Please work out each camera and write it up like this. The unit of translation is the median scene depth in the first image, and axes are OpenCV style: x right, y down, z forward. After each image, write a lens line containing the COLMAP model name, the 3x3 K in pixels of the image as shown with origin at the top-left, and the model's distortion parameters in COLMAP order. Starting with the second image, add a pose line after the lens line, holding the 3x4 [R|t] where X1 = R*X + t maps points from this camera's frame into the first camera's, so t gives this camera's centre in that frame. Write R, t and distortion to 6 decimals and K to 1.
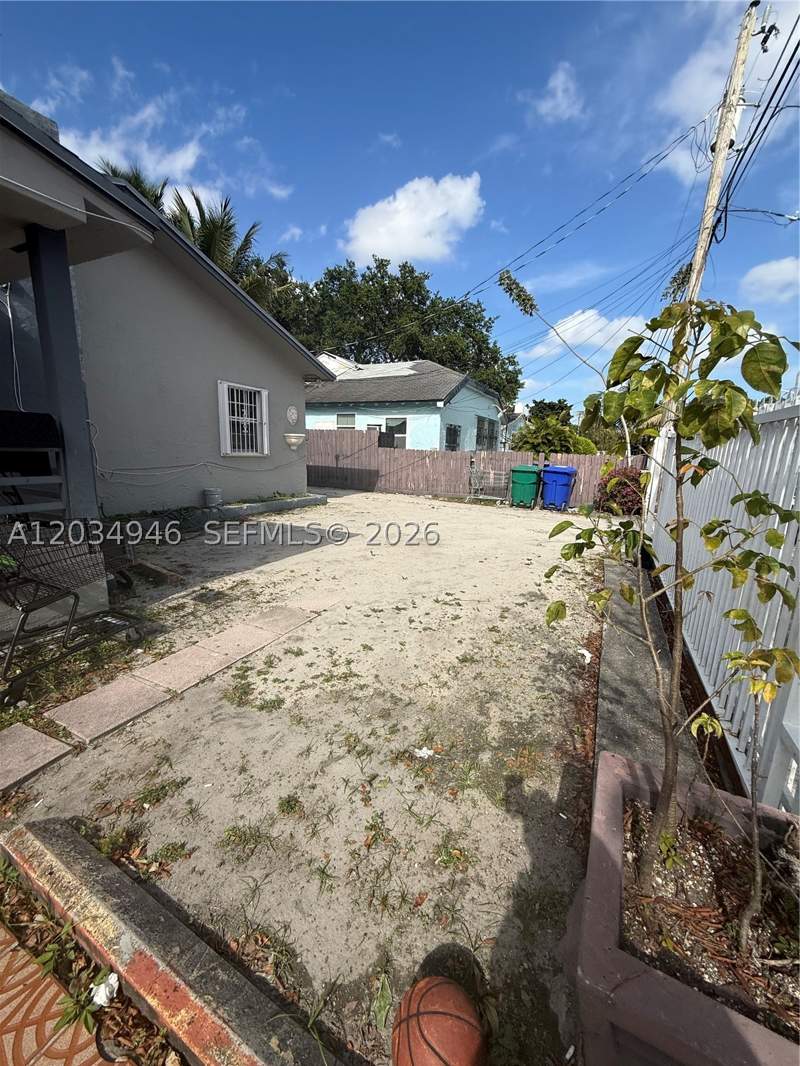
lens RADIAL K [[423.7, 0, 400.0], [0, 423.7, 533.2], [0, 0, 1]] dist [-0.001008, 0.000192]
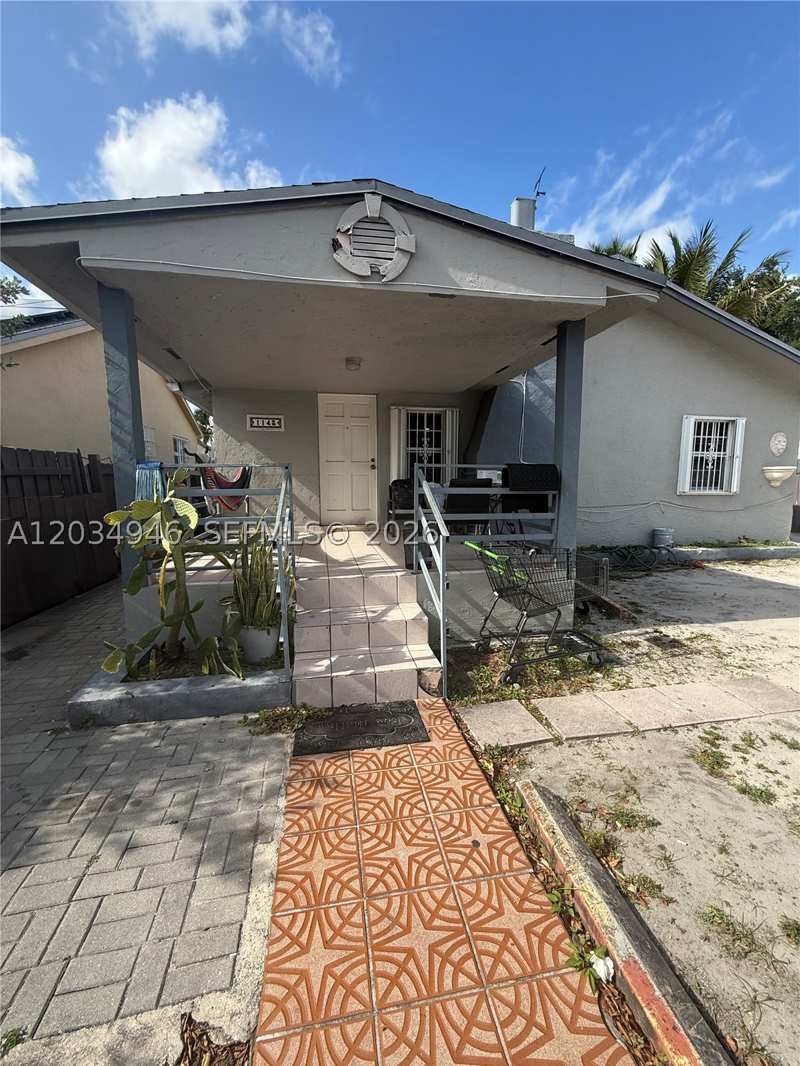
lens RADIAL K [[423.7, 0, 394.8], [0, 423.7, 533.4], [0, 0, 1]] dist [-0.001008, 0.000192]
pose [[0.594163, 0.071450, -0.801165, -0.076334], [-0.137697, 0.990378, -0.013794, 0.004832], [0.792471, 0.118513, 0.598285, -0.103177]]
